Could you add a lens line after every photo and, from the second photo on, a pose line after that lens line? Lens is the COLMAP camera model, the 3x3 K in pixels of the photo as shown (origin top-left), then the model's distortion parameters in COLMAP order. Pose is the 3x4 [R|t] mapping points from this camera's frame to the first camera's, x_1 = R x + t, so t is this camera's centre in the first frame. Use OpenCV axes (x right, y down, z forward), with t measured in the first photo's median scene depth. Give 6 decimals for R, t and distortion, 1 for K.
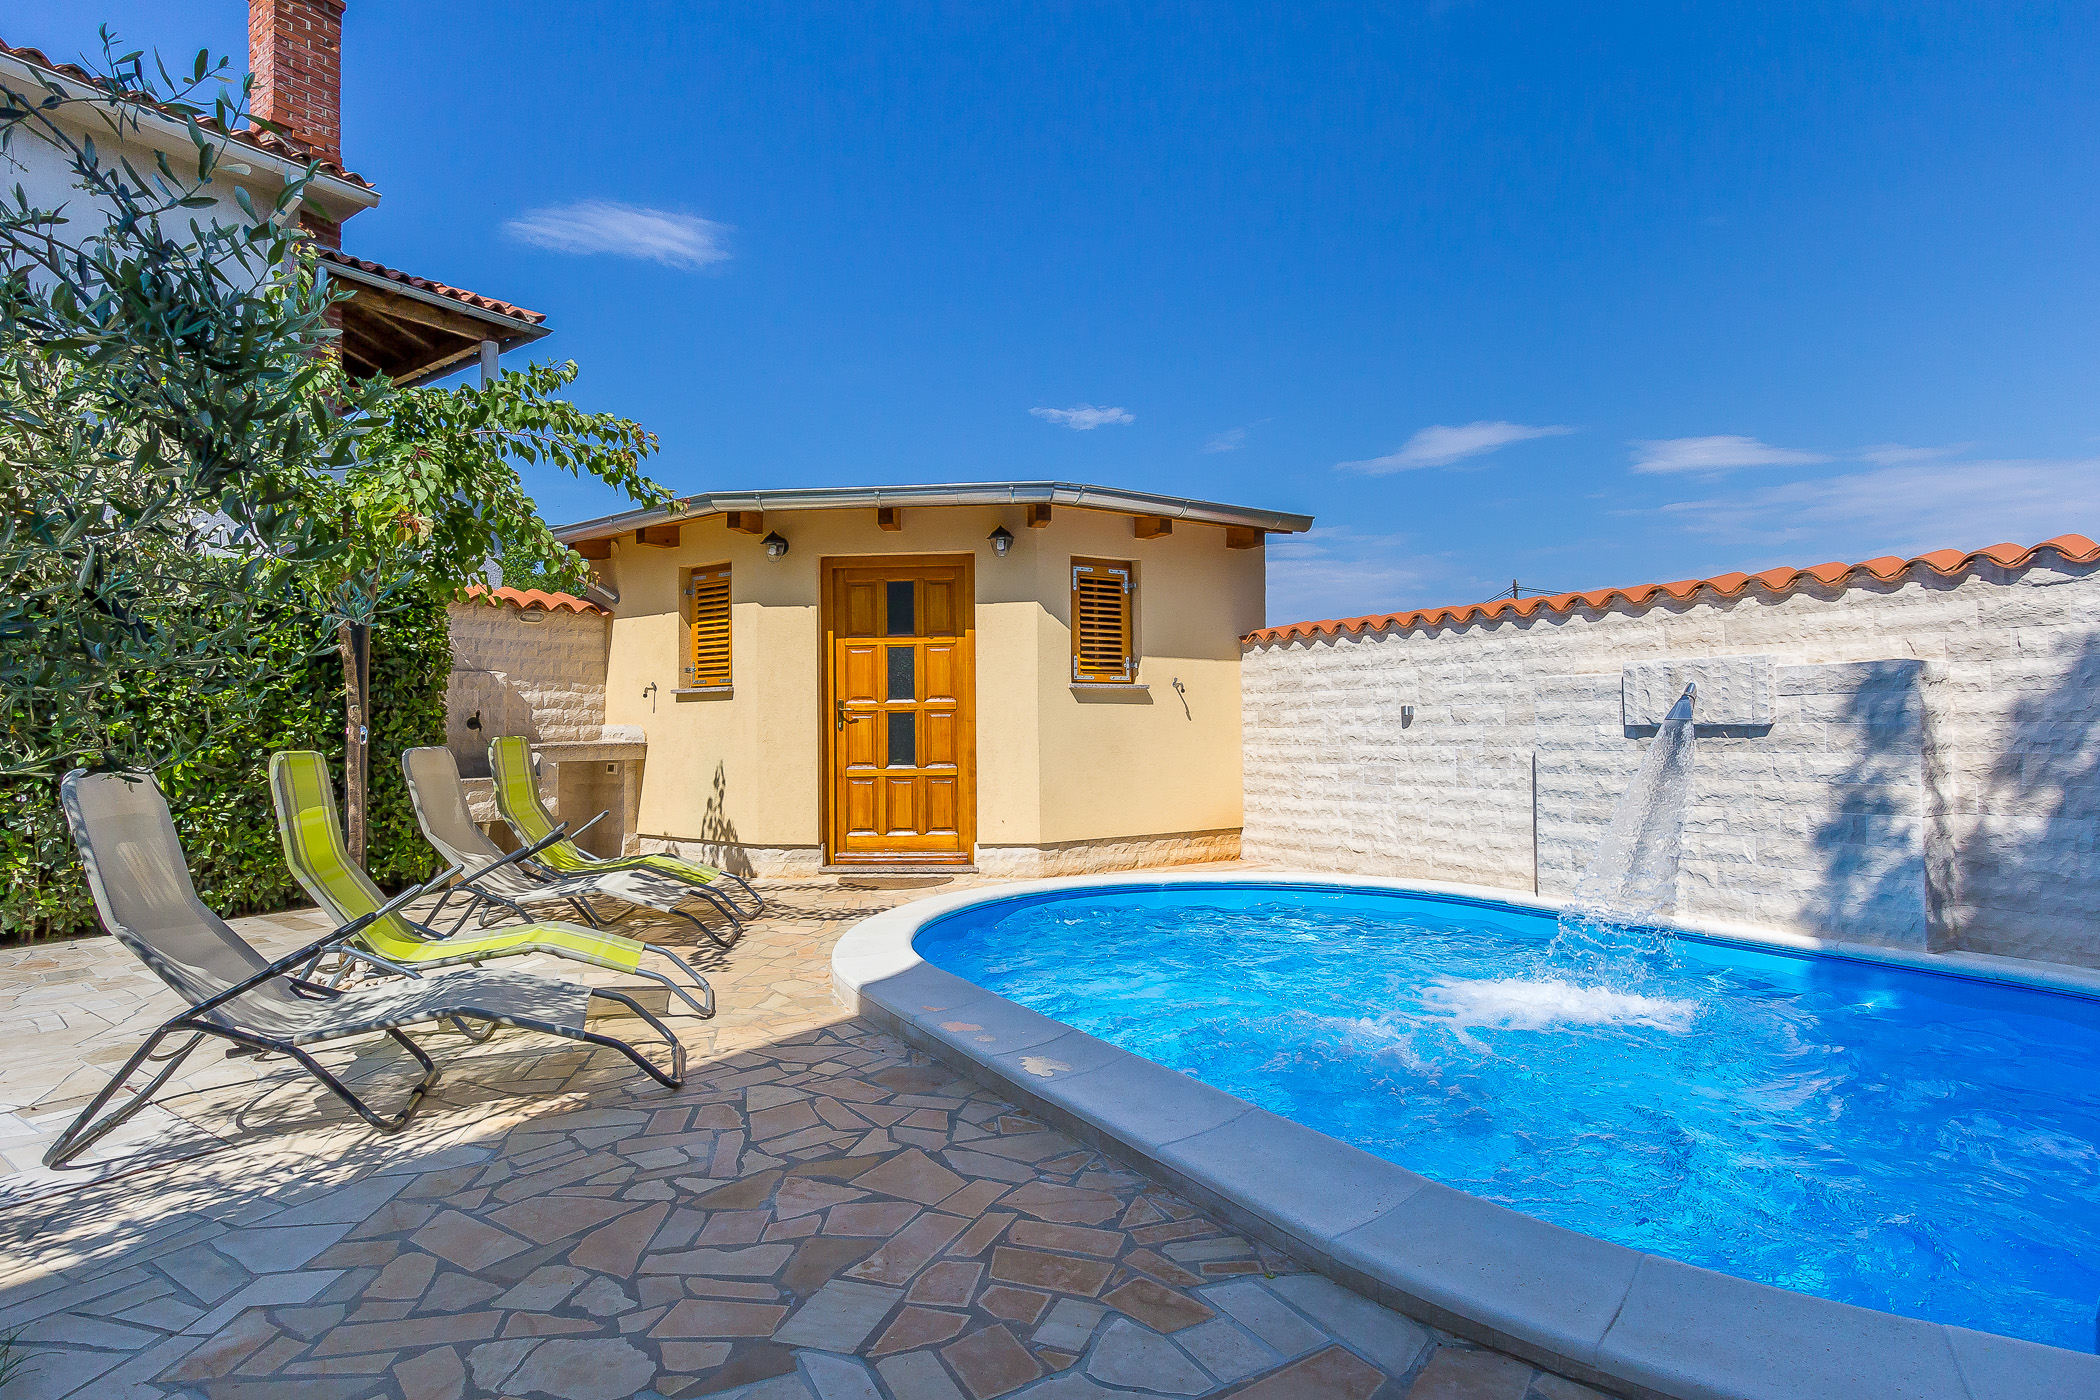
lens RADIAL K [[1036.2, 0, 1064.8], [0, 1036.2, 681.3], [0, 0, 1]] dist [0.002646, 0.000117]
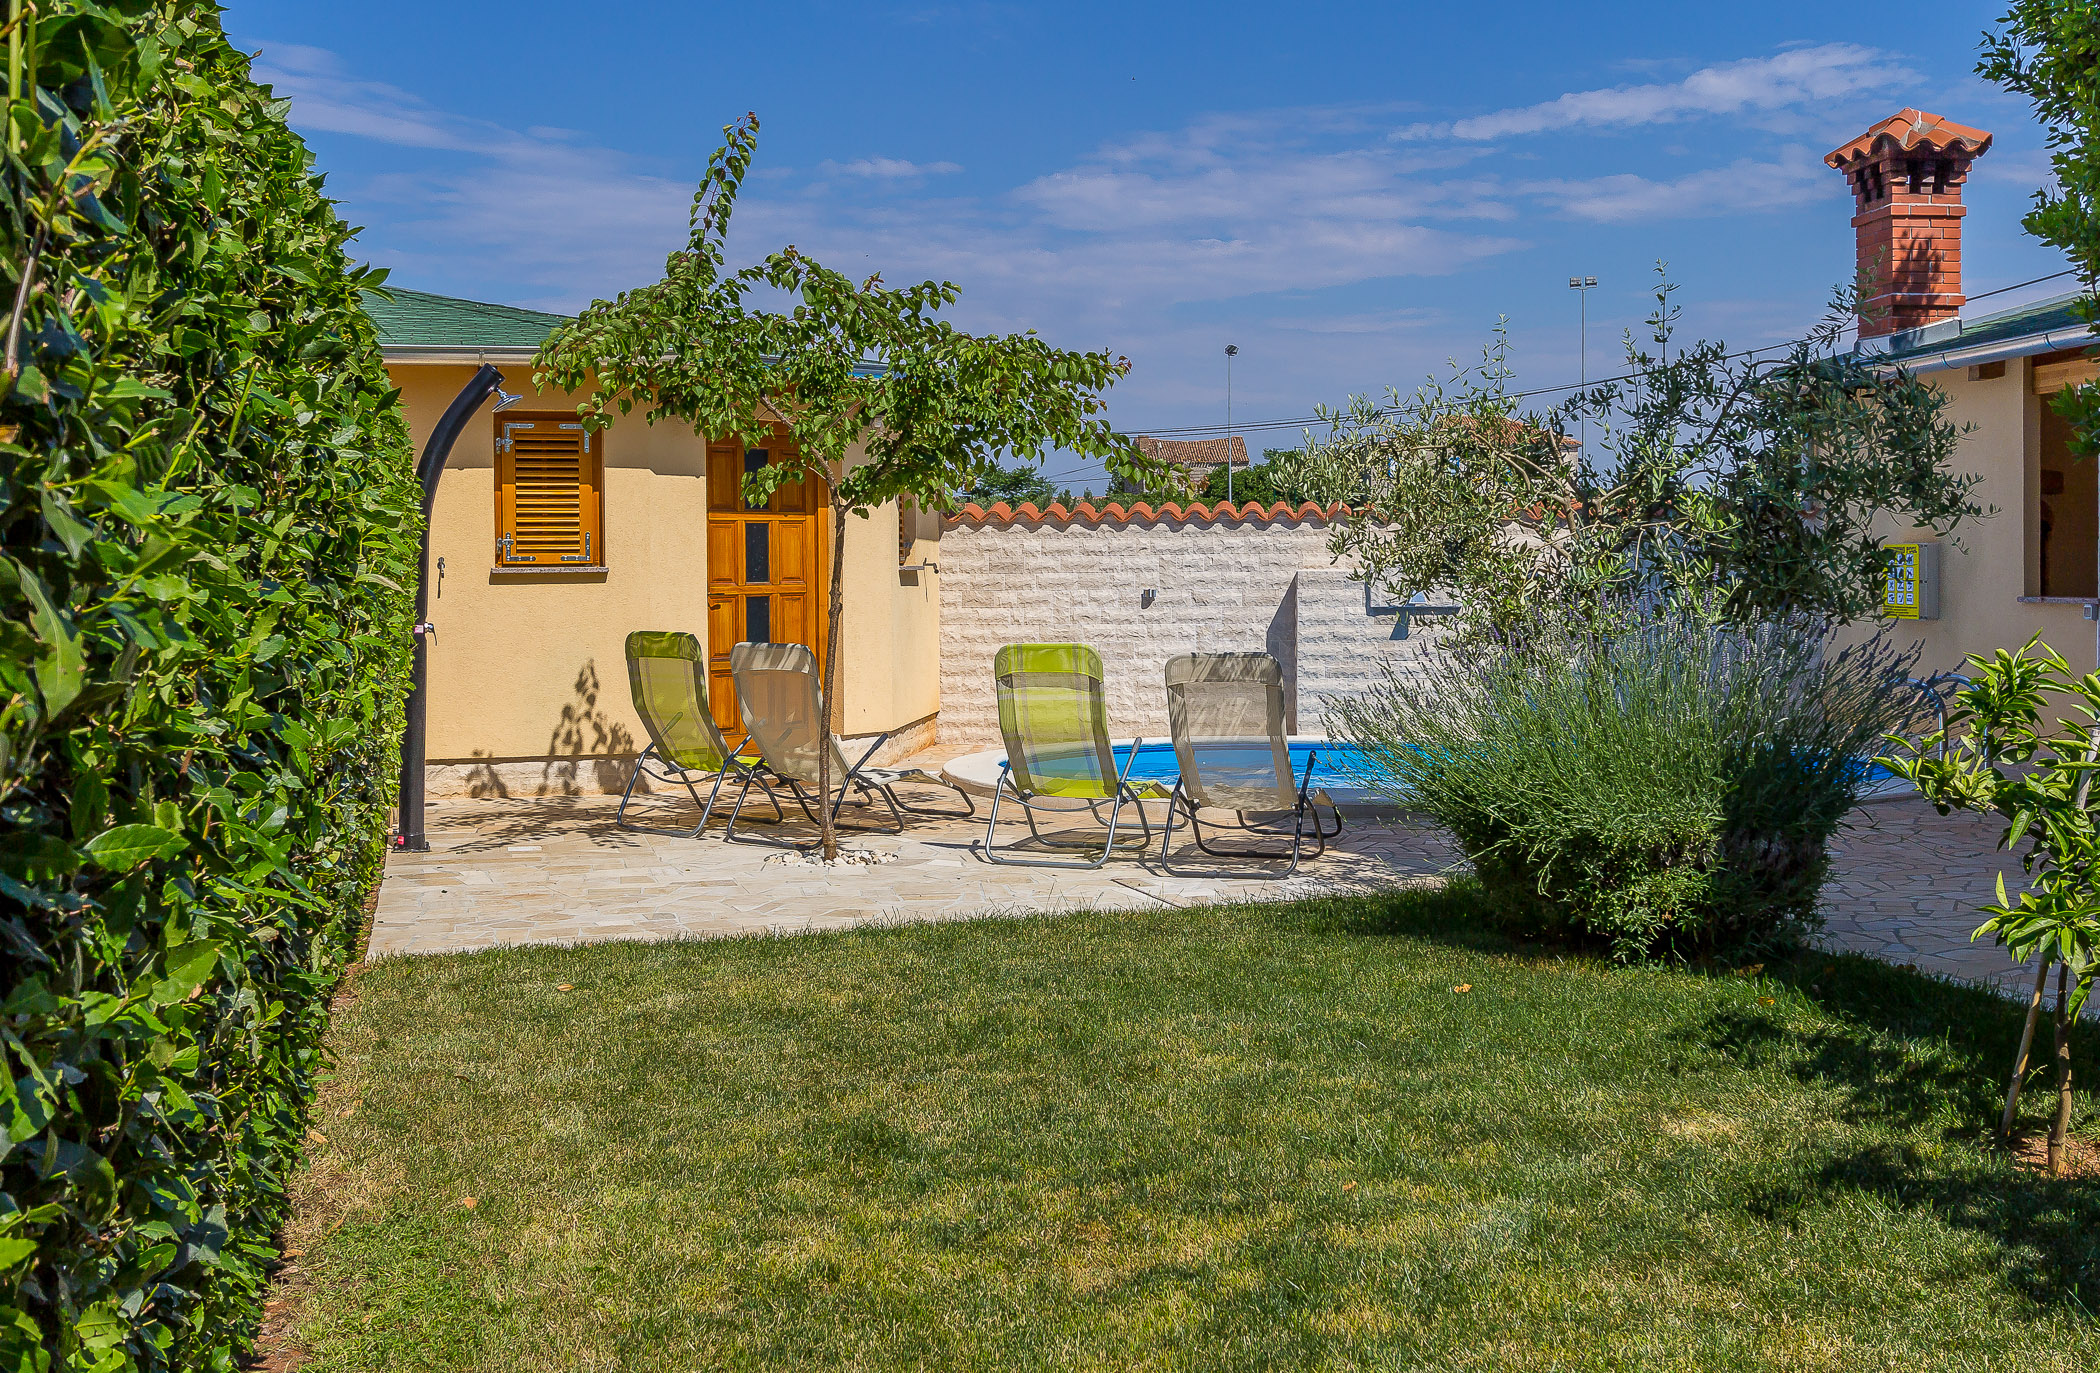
lens RADIAL K [[2016.0, 0, 1057.3], [0, 2016.0, 553.0], [0, 0, 1]] dist [-0.000821, 0.000000]
pose [[0.630558, 0.008858, 0.776092, -1.485526], [-0.032652, 0.999352, 0.015123, -0.047243], [-0.775455, -0.034877, 0.630439, -0.327597]]
